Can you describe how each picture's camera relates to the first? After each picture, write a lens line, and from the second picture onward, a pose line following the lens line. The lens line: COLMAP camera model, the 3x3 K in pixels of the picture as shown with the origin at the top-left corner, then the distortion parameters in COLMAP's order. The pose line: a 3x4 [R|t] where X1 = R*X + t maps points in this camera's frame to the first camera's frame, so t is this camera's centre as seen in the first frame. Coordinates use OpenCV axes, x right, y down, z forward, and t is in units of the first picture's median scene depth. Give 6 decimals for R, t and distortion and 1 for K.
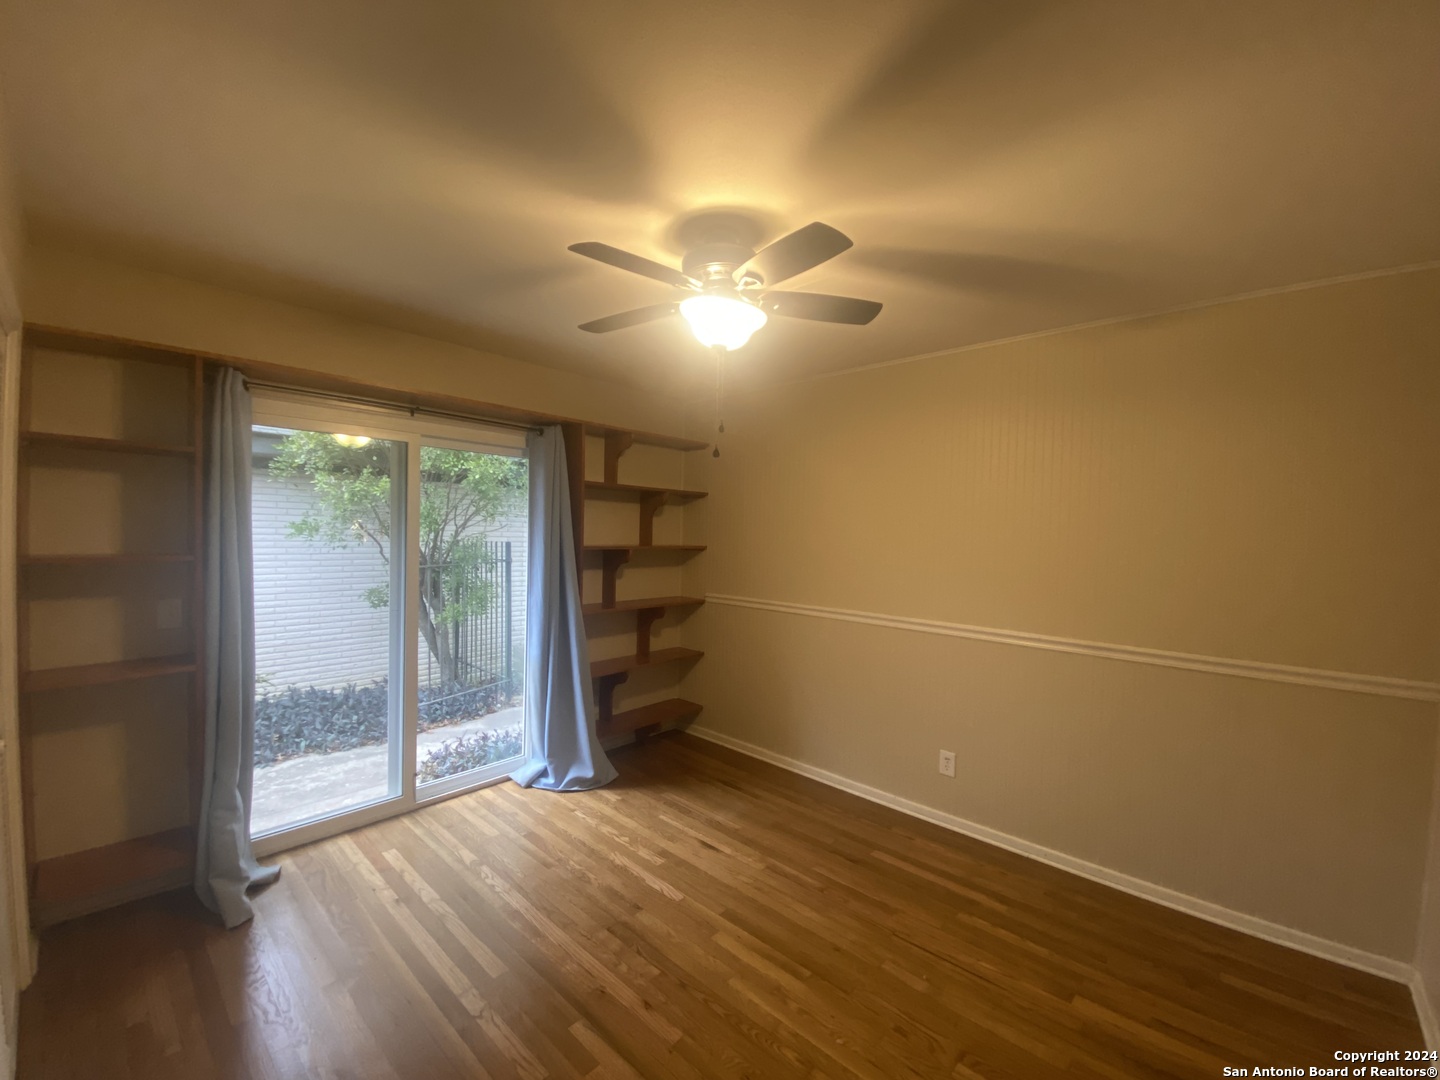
lens RADIAL K [[583.8, 0, 718.1], [0, 583.8, 542.5], [0, 0, 1]] dist [0.027152, -0.023810]
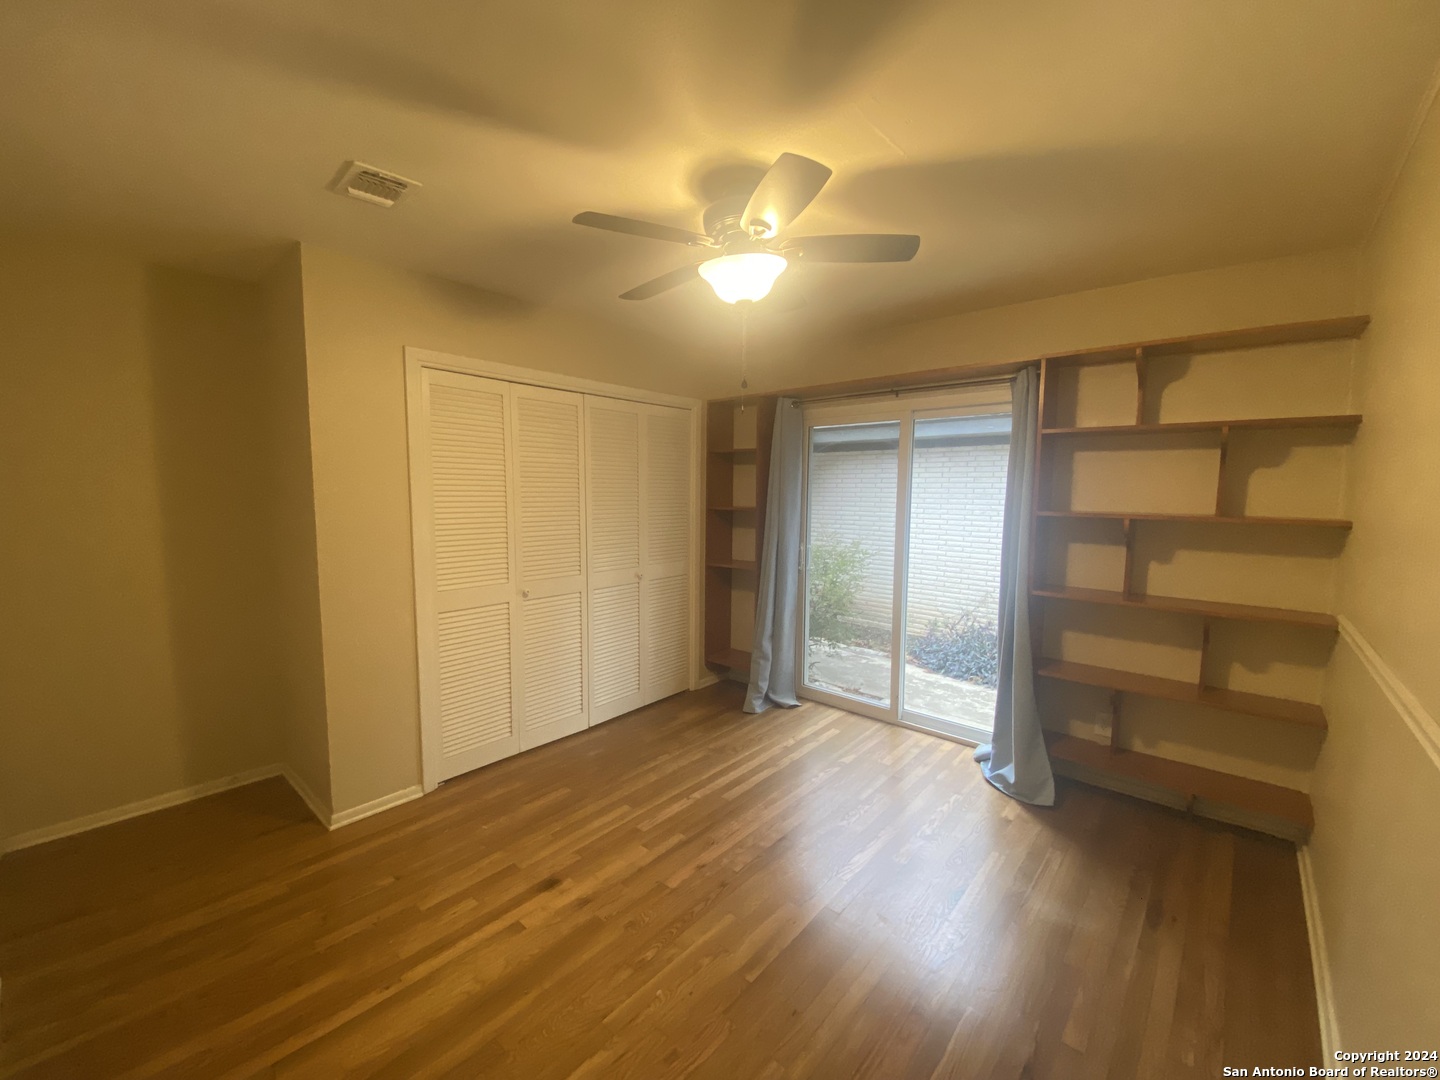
lens RADIAL K [[583.8, 0, 718.1], [0, 583.8, 542.5], [0, 0, 1]] dist [0.027152, -0.023810]
pose [[0.031375, 0.075685, -0.996638, 0.611820], [-0.031655, 0.996704, 0.074694, 0.003295], [0.999006, 0.029205, 0.033667, 0.555542]]
